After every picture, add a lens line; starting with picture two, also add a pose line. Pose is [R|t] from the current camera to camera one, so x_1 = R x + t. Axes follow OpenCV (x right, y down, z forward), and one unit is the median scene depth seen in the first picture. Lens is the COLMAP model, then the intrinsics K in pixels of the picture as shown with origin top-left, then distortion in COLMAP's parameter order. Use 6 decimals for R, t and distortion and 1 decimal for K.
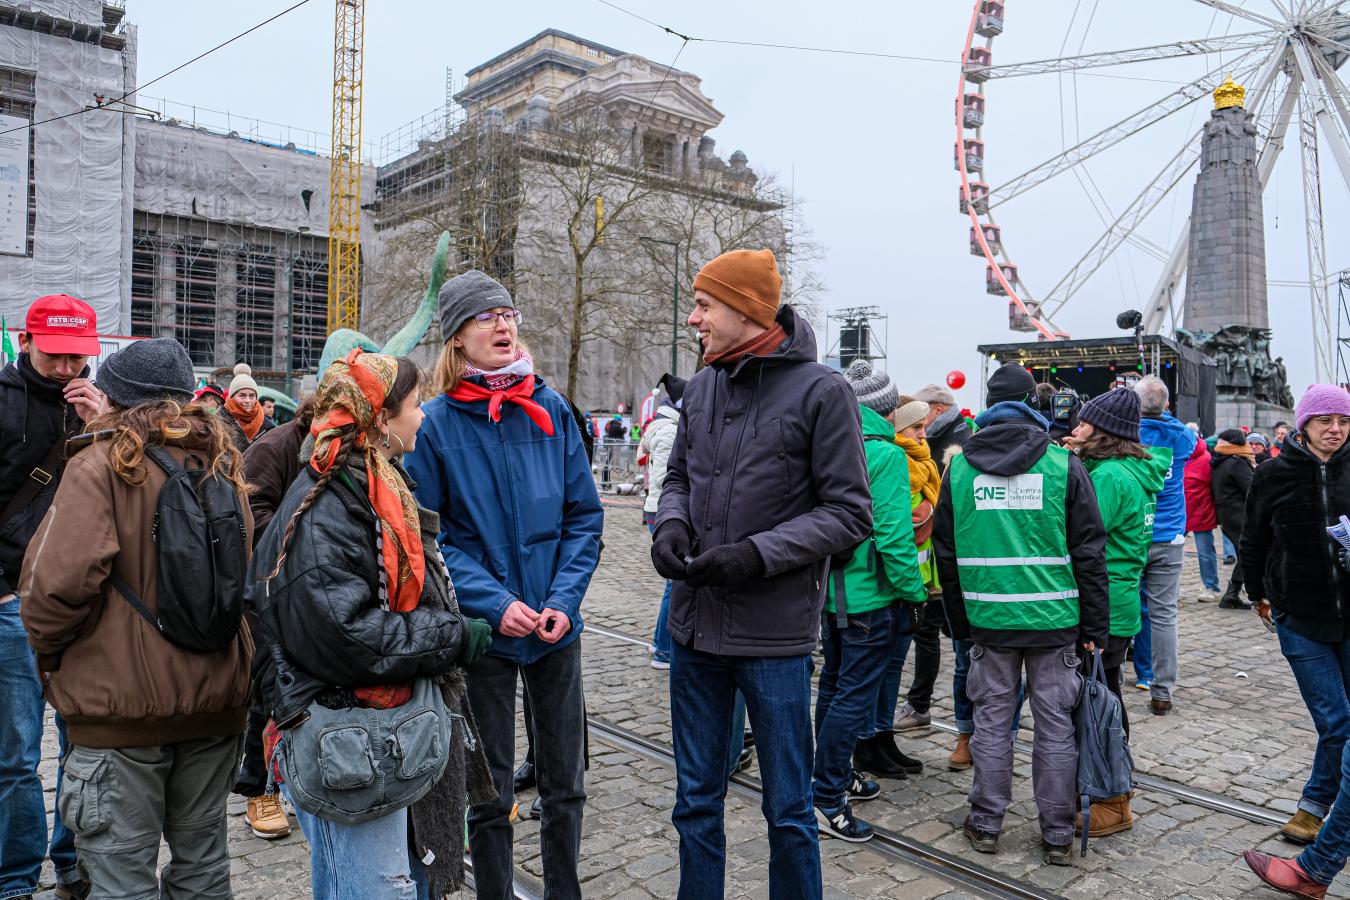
lens RADIAL K [[1012.4, 0, 673.8], [0, 1012.4, 446.6], [0, 0, 1]] dist [-0.013526, 0.006604]
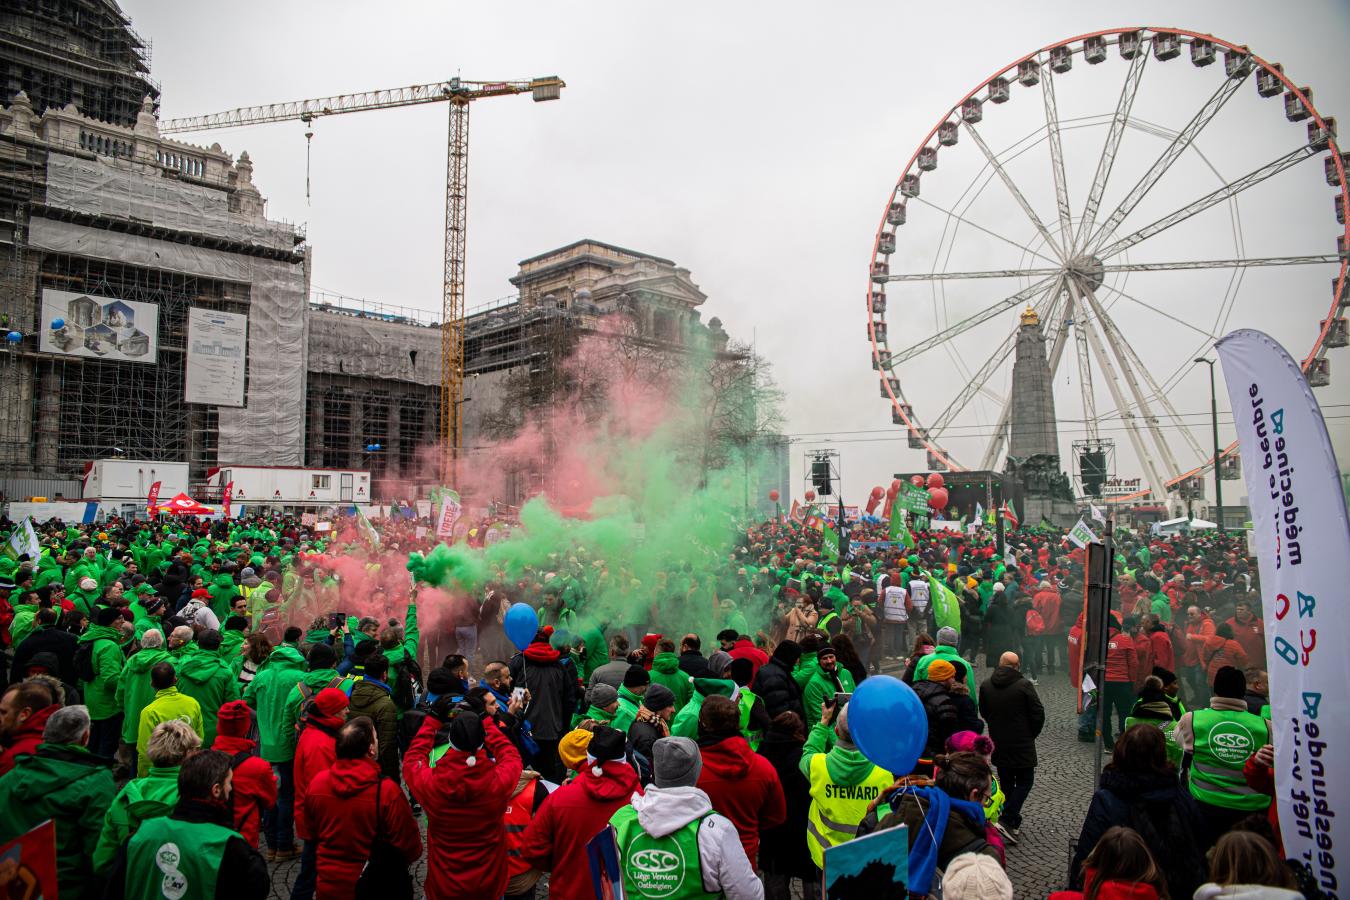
lens RADIAL K [[881.1, 0, 678.2], [0, 881.1, 445.8], [0, 0, 1]] dist [-0.082594, -0.001455]
pose [[0.997775, -0.014561, 0.065061, -0.089990], [0.020089, 0.996166, -0.085142, -0.013726], [-0.063571, 0.086259, 0.994242, -0.260587]]
